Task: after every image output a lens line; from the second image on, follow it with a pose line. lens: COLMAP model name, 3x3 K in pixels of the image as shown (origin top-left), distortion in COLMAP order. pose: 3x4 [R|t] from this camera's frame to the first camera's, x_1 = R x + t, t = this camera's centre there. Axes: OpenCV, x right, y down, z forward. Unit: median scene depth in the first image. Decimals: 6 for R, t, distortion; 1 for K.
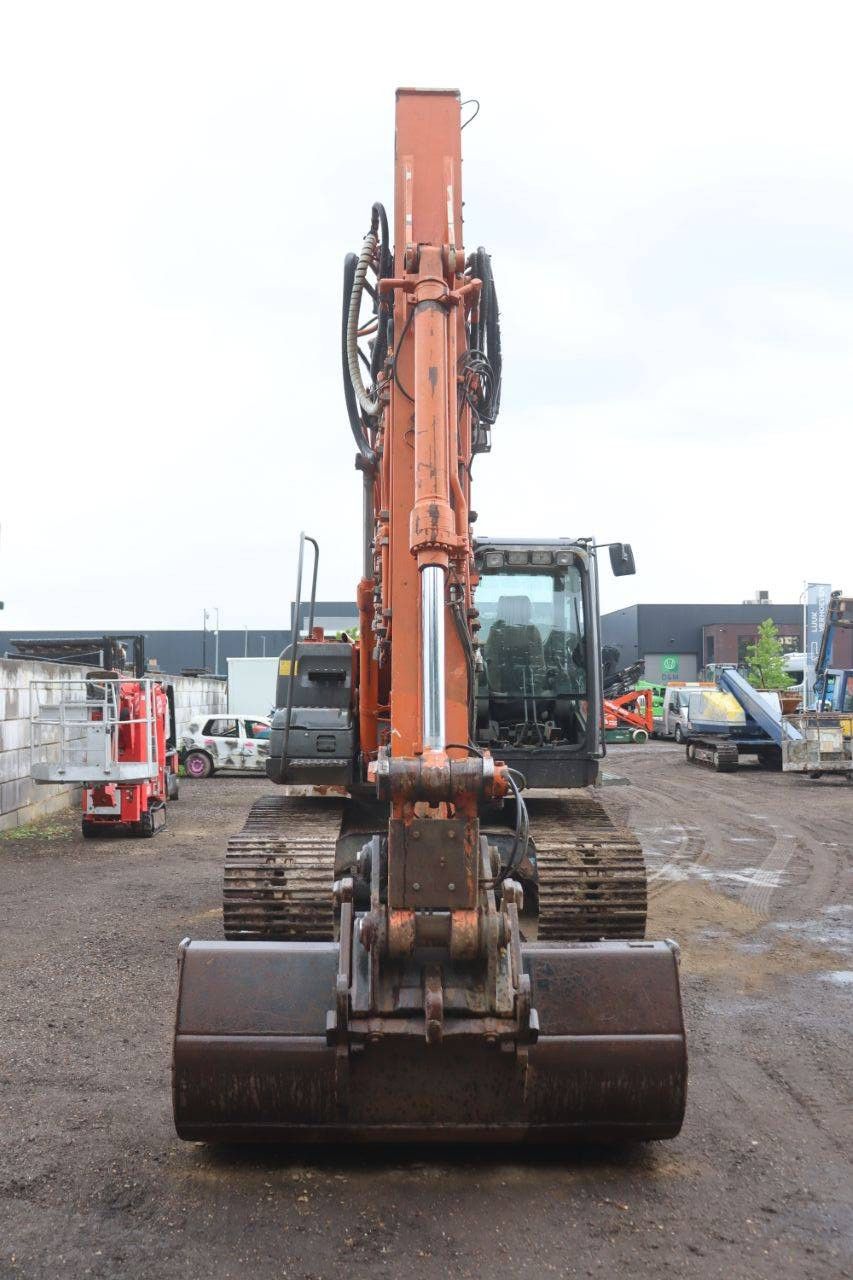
lens RADIAL K [[1237.4, 0, 426.5], [0, 1237.4, 640.0], [0, 0, 1]] dist [-0.124917, 0.185168]
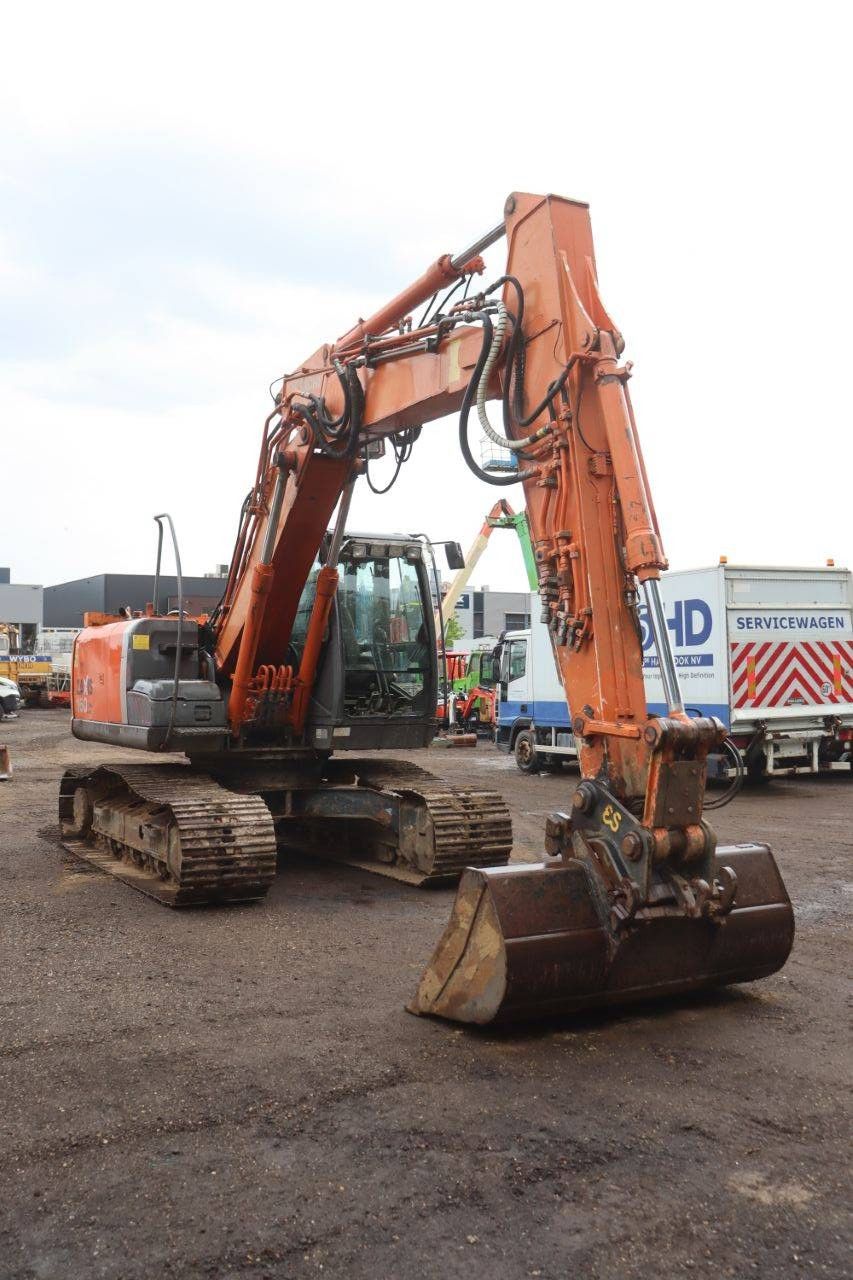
lens RADIAL K [[1237.4, 0, 426.5], [0, 1237.4, 640.0], [0, 0, 1]] dist [-0.124917, 0.185168]
pose [[0.883645, 0.012656, 0.467986, -0.479219], [-0.024333, 0.999525, 0.018914, -0.006545], [-0.467524, -0.028101, 0.883533, -0.050528]]
